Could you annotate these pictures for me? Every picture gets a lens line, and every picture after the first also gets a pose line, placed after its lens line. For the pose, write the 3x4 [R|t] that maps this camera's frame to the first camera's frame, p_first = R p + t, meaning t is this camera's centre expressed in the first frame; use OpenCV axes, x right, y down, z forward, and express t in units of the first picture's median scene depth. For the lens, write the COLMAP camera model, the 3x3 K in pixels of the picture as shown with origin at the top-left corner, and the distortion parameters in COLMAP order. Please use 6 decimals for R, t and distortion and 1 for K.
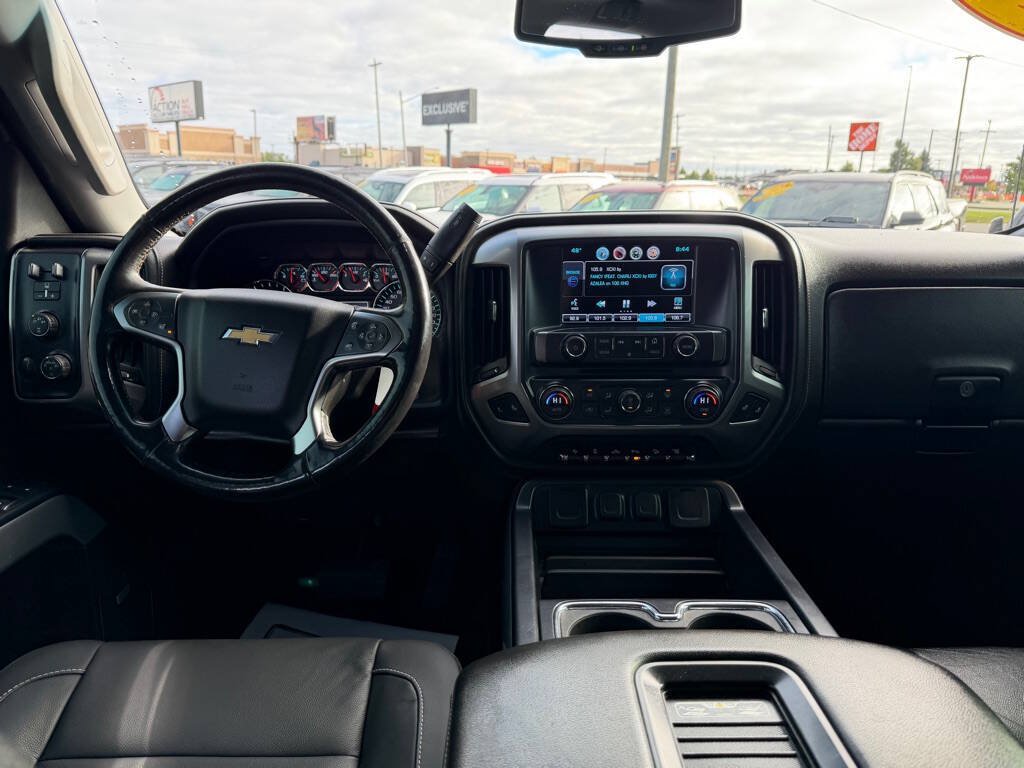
lens RADIAL K [[729.9, 0, 512.0], [0, 729.9, 384.0], [0, 0, 1]] dist [0.018428, -0.004330]
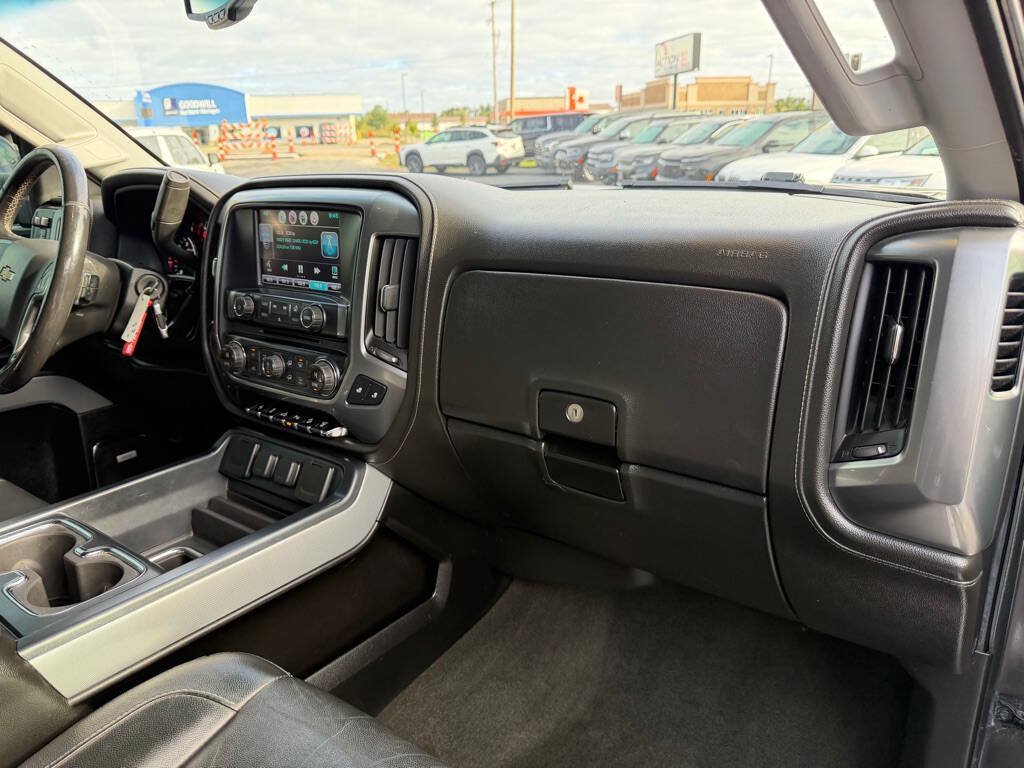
lens RADIAL K [[754.8, 0, 512.9], [0, 754.8, 373.5], [0, 0, 1]] dist [-0.014882, -0.000997]
pose [[0.794641, 0.149580, -0.588364, 1.003162], [-0.123131, 0.988738, 0.085068, -0.091923], [0.594462, 0.004847, 0.804109, 0.349644]]
